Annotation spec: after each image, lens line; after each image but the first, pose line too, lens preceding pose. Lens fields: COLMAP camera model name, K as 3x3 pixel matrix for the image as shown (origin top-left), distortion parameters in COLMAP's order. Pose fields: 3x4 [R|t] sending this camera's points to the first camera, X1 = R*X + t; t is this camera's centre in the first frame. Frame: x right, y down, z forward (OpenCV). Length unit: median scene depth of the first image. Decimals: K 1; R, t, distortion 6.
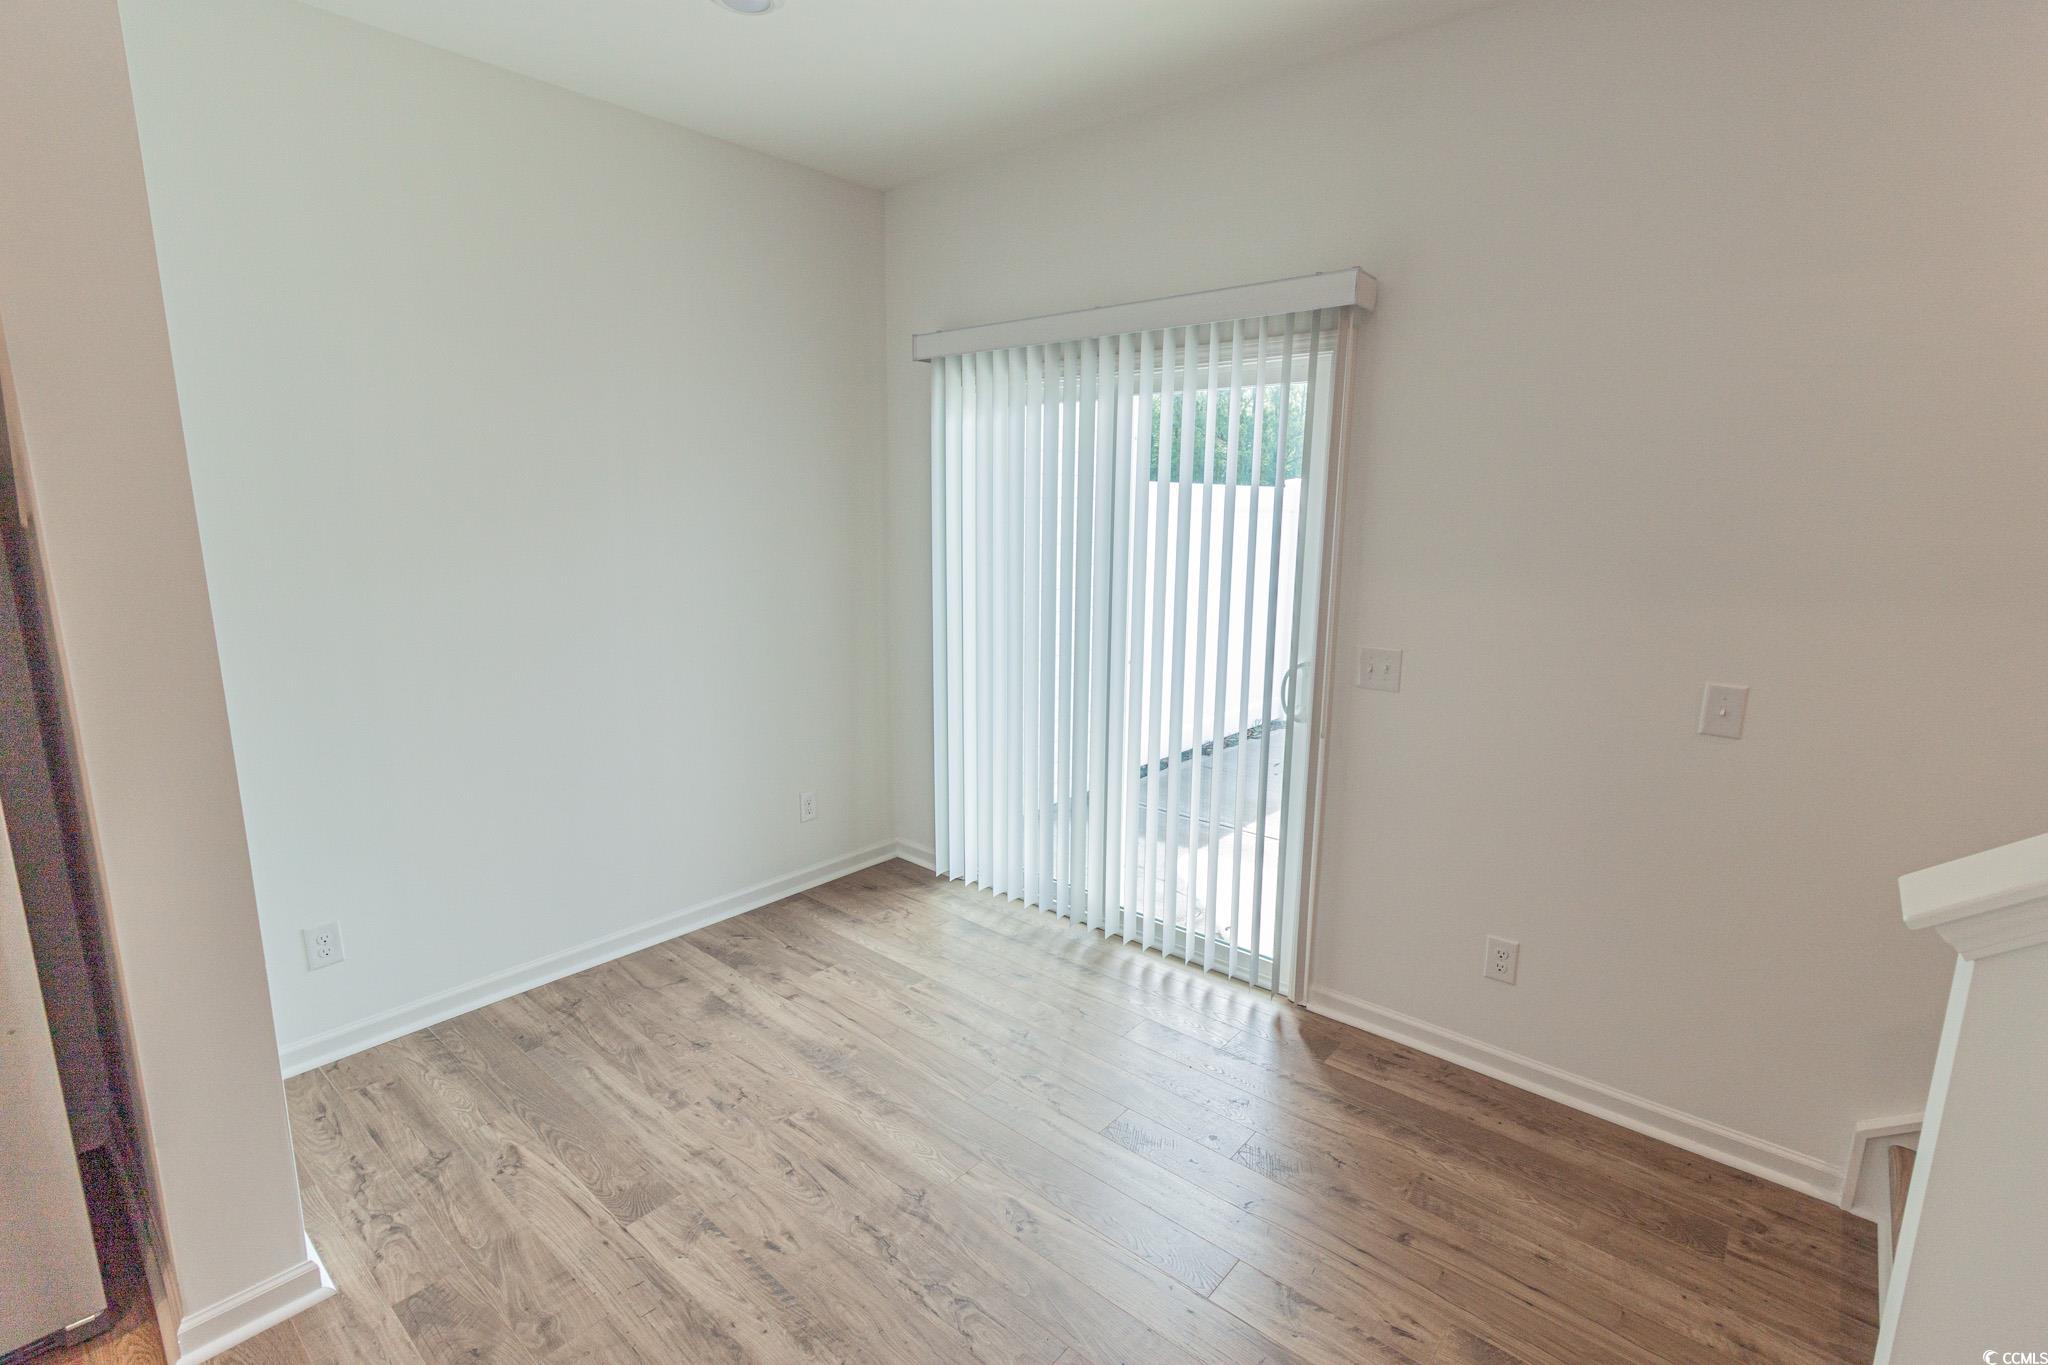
lens RADIAL K [[941.3, 0, 1027.1], [0, 941.3, 681.1], [0, 0, 1]] dist [0.004737, 0.000167]
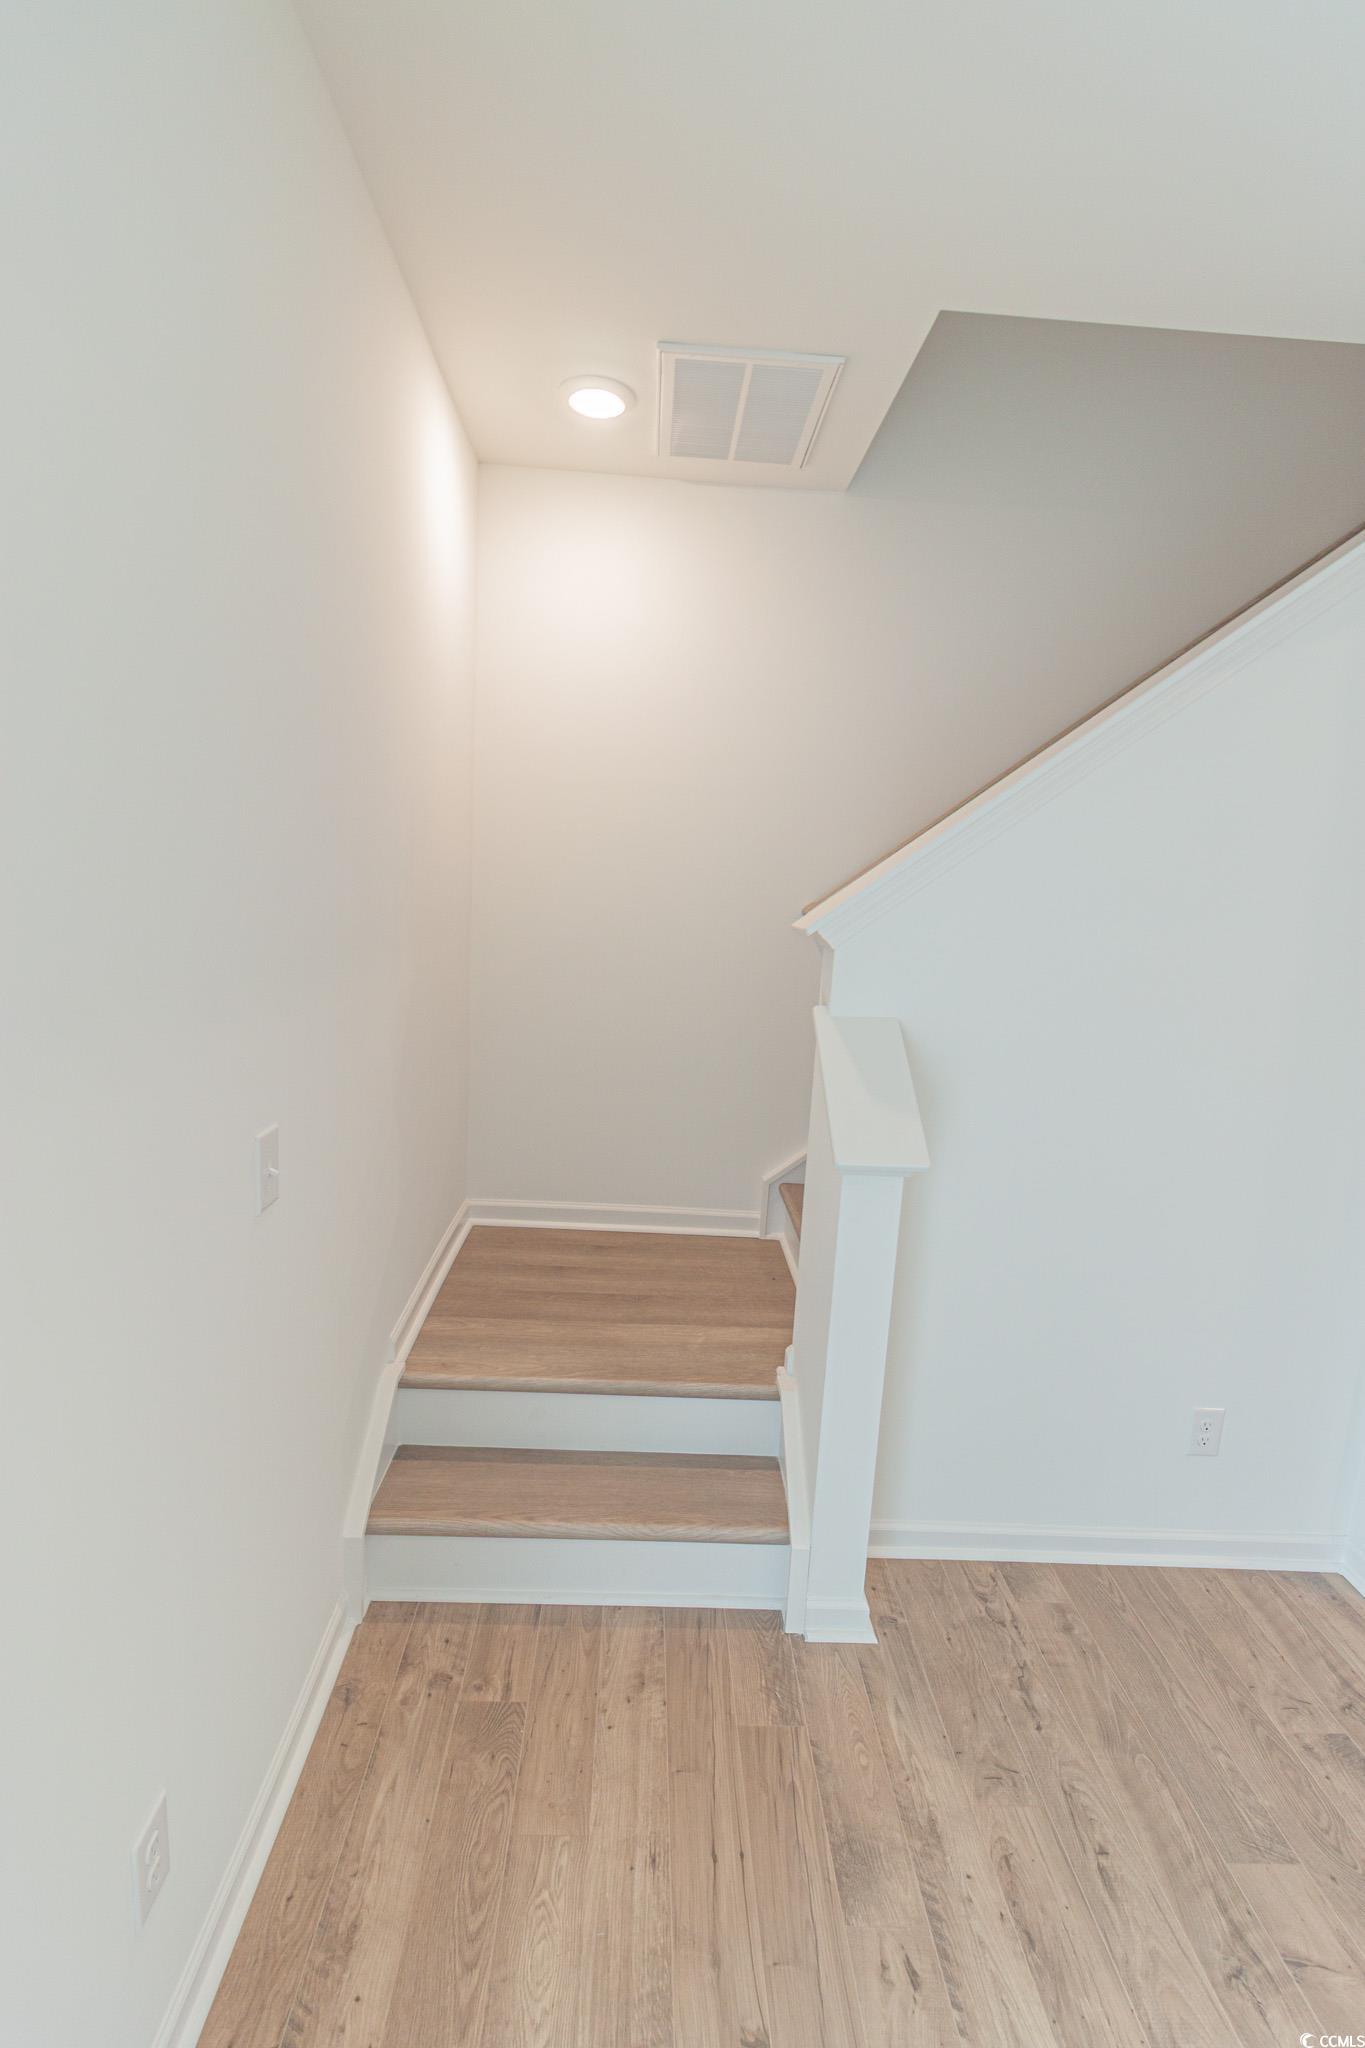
lens RADIAL K [[941.3, 0, 686.8], [0, 941.3, 1023.8], [0, 0, 1]] dist [0.004737, 0.000167]
pose [[-0.680406, -0.160481, 0.715048, 0.085622], [0.076650, 0.954792, 0.287224, -0.252070], [-0.728815, 0.250238, -0.637345, 1.276033]]
